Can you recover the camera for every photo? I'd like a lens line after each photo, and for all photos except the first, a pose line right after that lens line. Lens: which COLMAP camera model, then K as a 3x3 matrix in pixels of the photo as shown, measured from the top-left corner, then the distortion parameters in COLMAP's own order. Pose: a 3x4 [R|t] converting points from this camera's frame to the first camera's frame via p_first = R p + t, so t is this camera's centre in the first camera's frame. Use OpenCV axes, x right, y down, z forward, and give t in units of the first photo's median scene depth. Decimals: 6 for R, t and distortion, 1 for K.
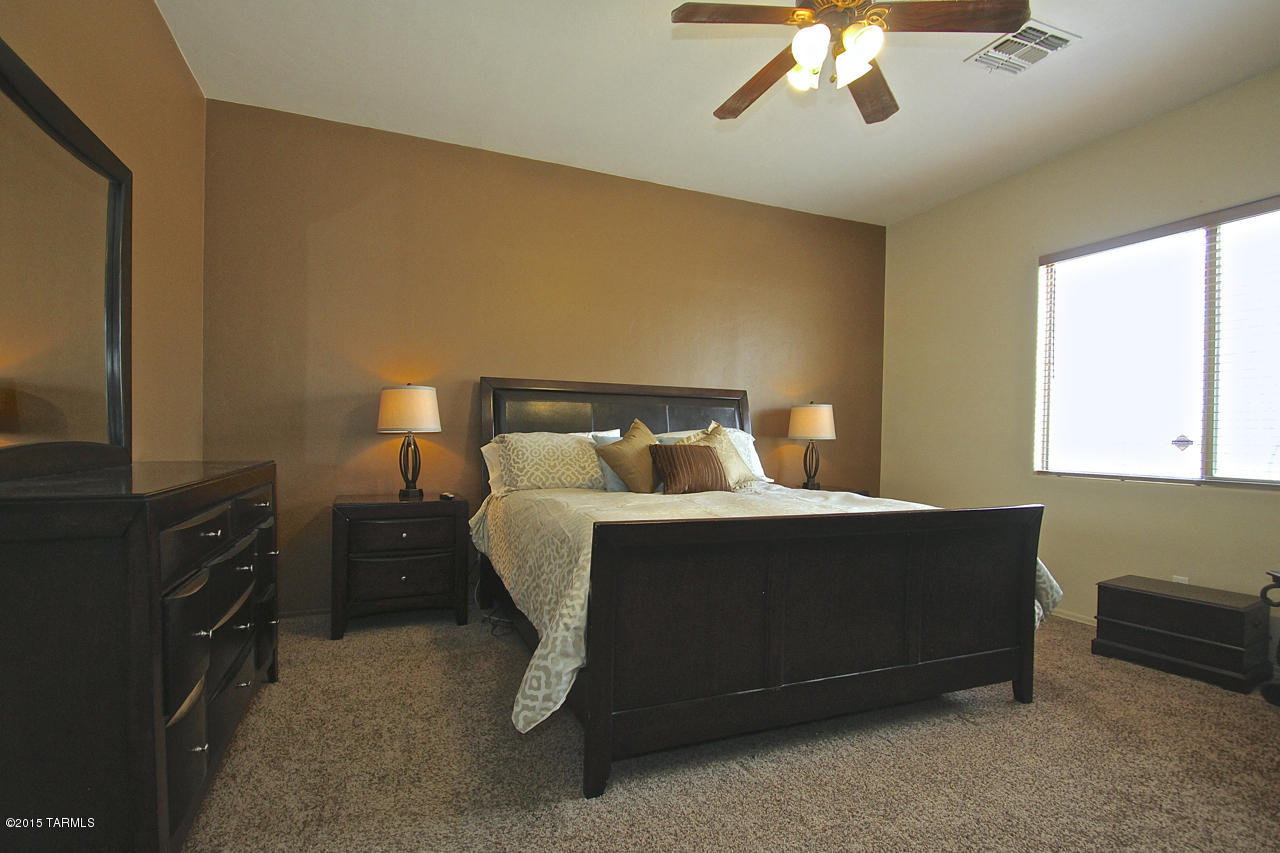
lens RADIAL K [[594.5, 0, 628.9], [0, 594.5, 443.5], [0, 0, 1]] dist [0.011672, -0.016902]
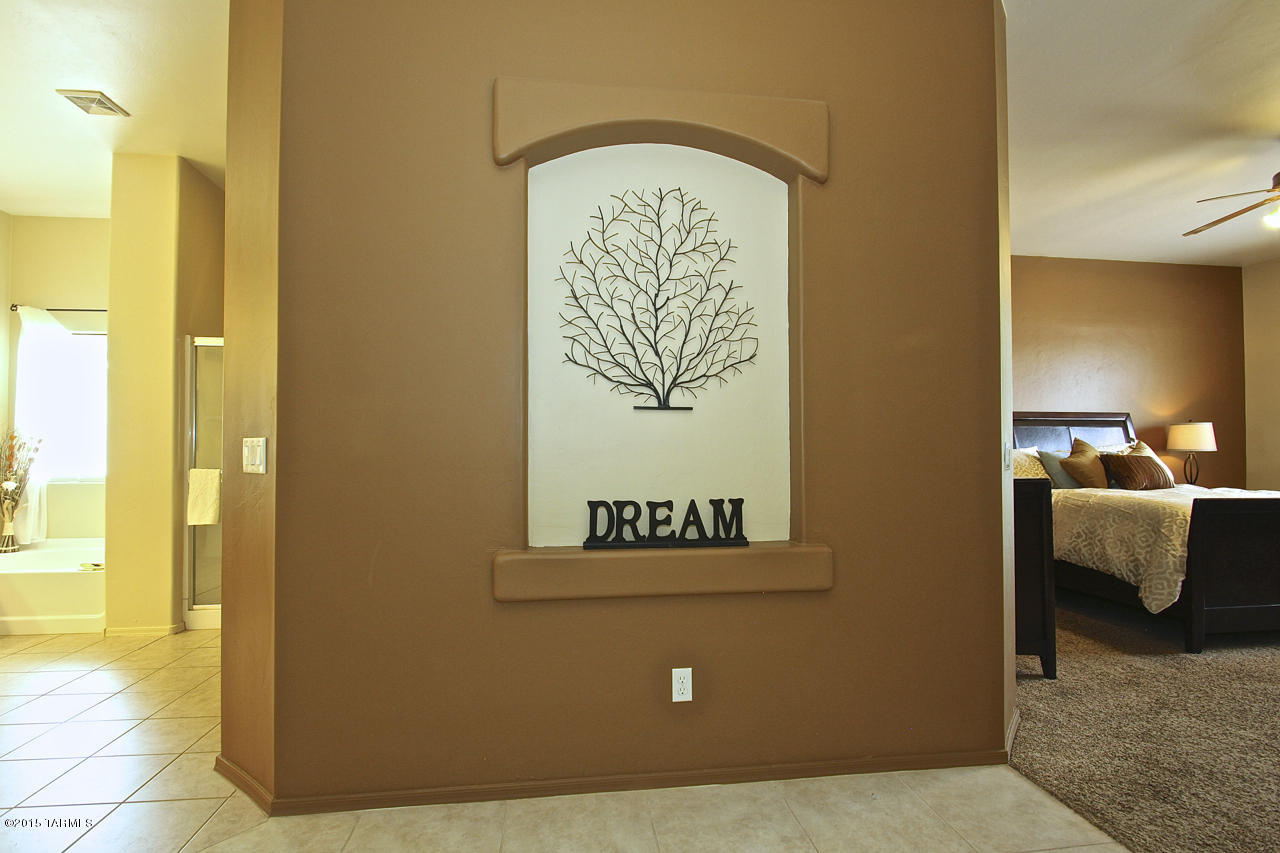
lens RADIAL K [[594.5, 0, 628.9], [0, 594.5, 443.5], [0, 0, 1]] dist [0.011672, -0.016902]
pose [[0.963006, -0.027842, -0.268038, -1.186961], [0.016007, 0.998802, -0.046240, 0.032863], [0.269004, 0.040239, 0.962298, -1.138112]]
